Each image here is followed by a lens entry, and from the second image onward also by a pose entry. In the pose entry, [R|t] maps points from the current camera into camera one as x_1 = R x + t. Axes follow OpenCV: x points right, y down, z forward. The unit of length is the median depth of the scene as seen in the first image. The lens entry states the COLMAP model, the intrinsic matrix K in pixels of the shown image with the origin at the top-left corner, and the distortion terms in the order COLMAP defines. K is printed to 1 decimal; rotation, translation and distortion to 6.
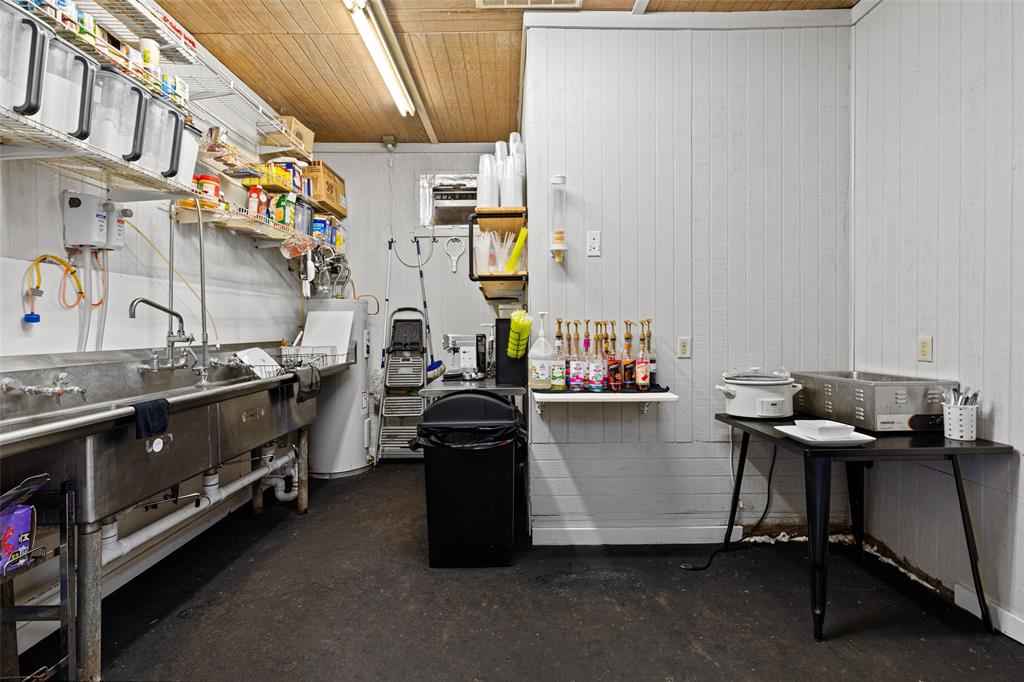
lens RADIAL K [[461.5, 0, 512.6], [0, 461.5, 337.7], [0, 0, 1]] dist [0.004773, -0.000451]
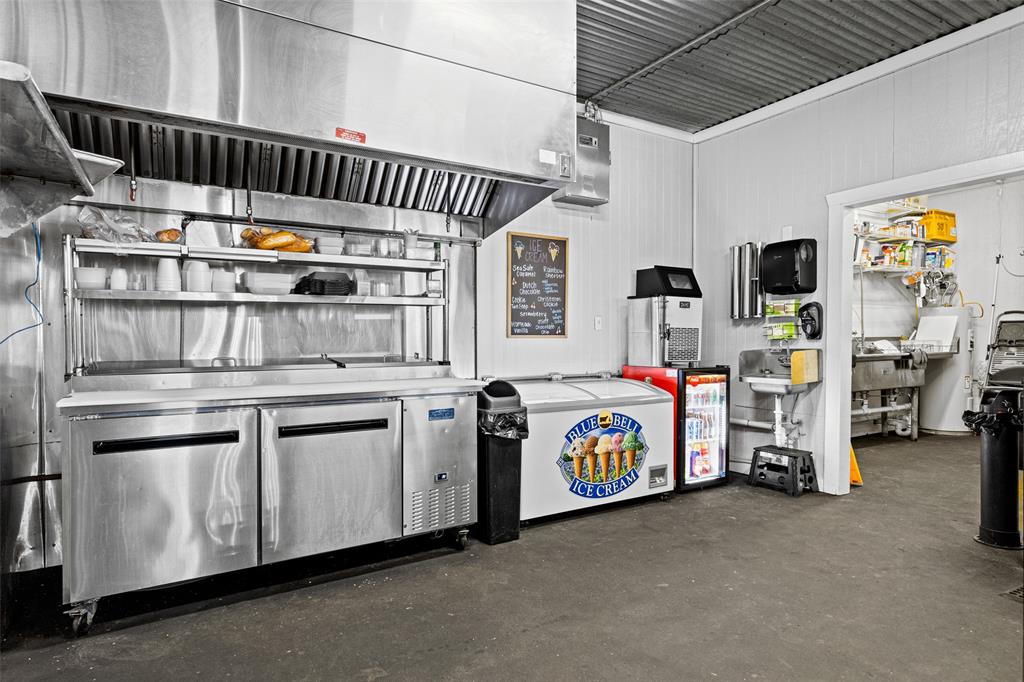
lens RADIAL K [[567.9, 0, 512.0], [0, 567.9, 341.0], [0, 0, 1]] dist [-0.000480, -0.000225]
pose [[0.498314, 0.013586, -0.866890, 0.482745], [-0.017605, 0.999830, 0.005550, 0.033676], [0.866818, 0.012496, 0.498468, -1.040797]]
